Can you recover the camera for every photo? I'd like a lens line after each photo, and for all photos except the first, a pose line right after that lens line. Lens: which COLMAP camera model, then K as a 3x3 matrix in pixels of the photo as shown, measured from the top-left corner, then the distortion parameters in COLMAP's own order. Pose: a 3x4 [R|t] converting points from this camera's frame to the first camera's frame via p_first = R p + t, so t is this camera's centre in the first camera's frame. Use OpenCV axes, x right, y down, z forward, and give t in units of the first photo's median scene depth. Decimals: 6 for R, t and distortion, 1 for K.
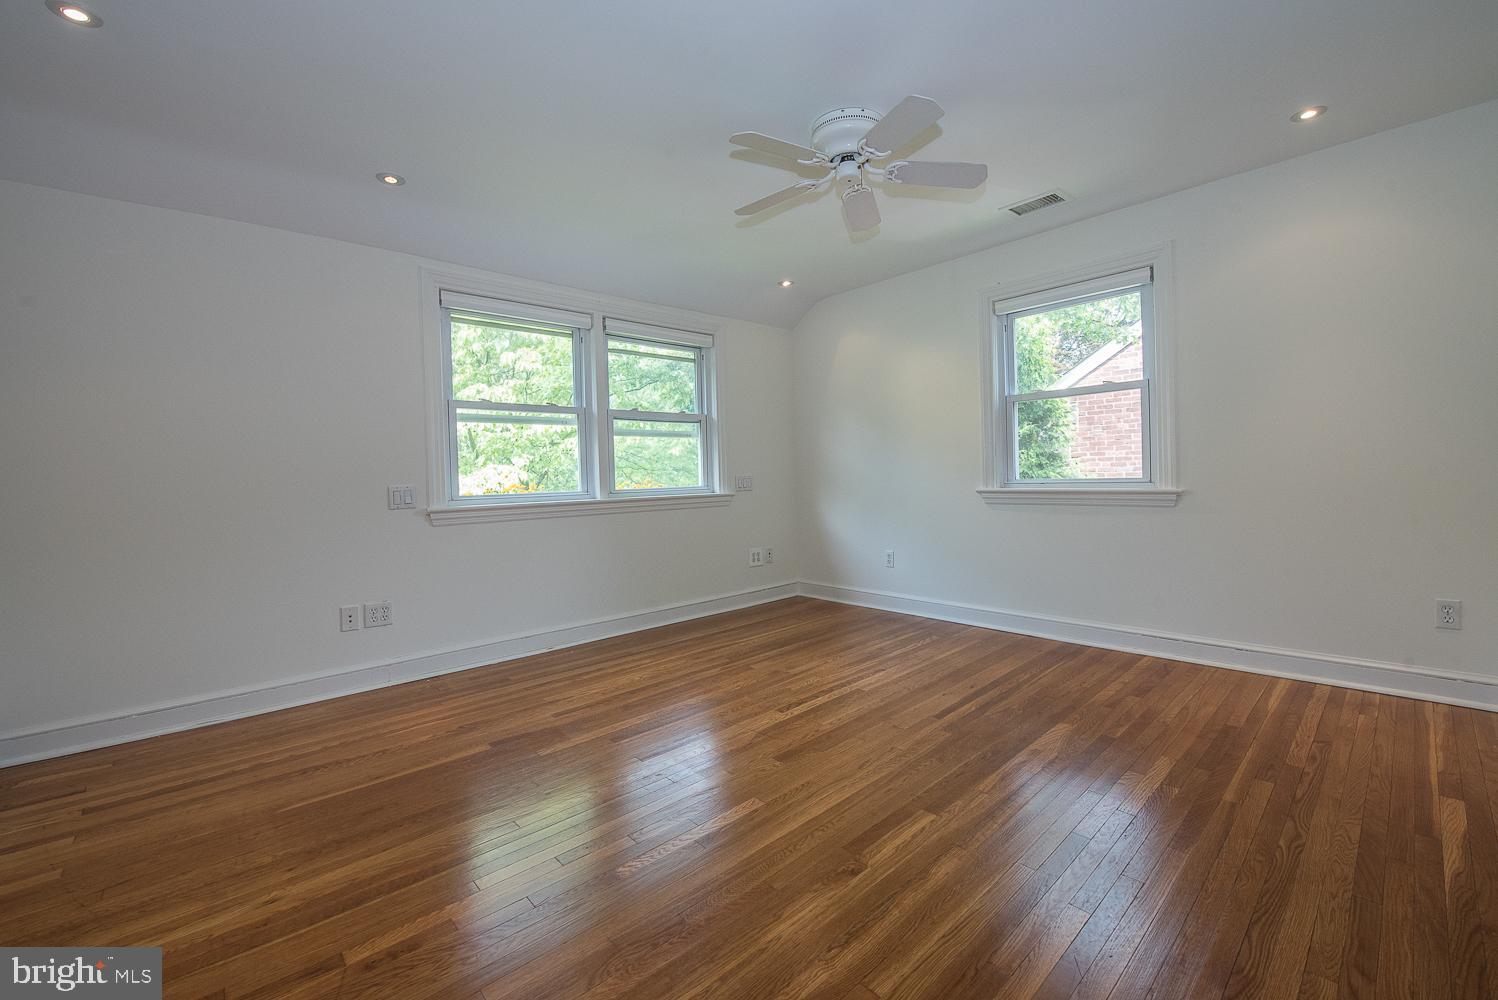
lens RADIAL K [[600.0, 0, 749.7], [0, 600.0, 500.7], [0, 0, 1]] dist [-0.015510, -0.000182]
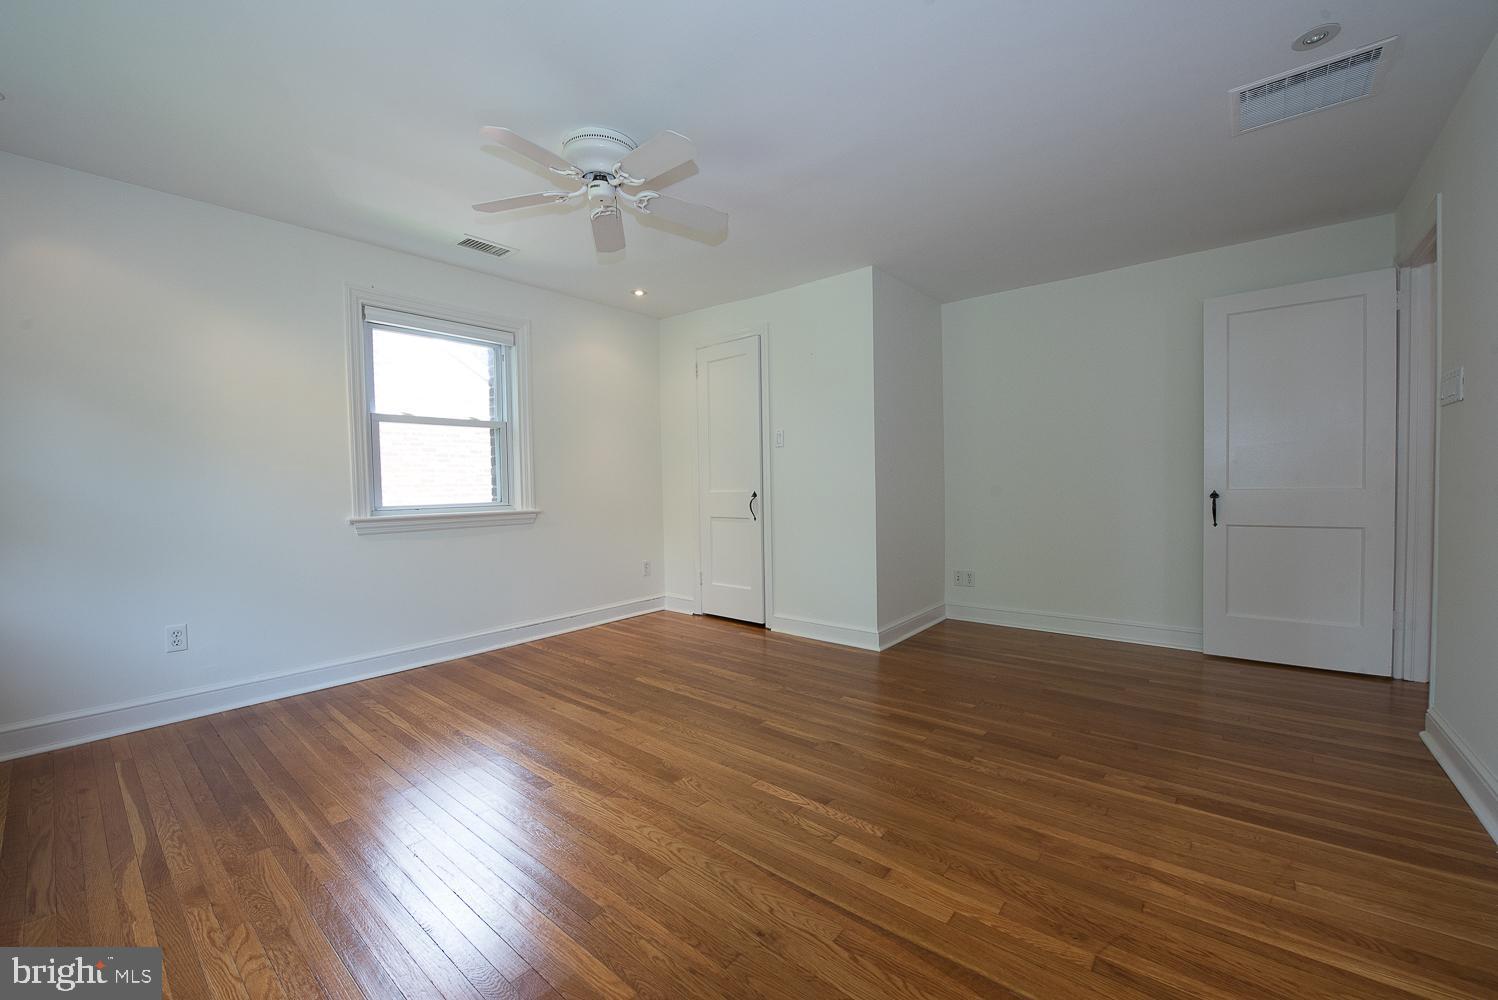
lens RADIAL K [[600.0, 0, 755.7], [0, 600.0, 491.6], [0, 0, 1]] dist [-0.015510, -0.000182]
pose [[-0.136735, 0.017394, 0.990455, -0.700006], [0.065358, 0.997826, -0.008500, -0.016743], [-0.988449, 0.063572, -0.137575, 0.717796]]
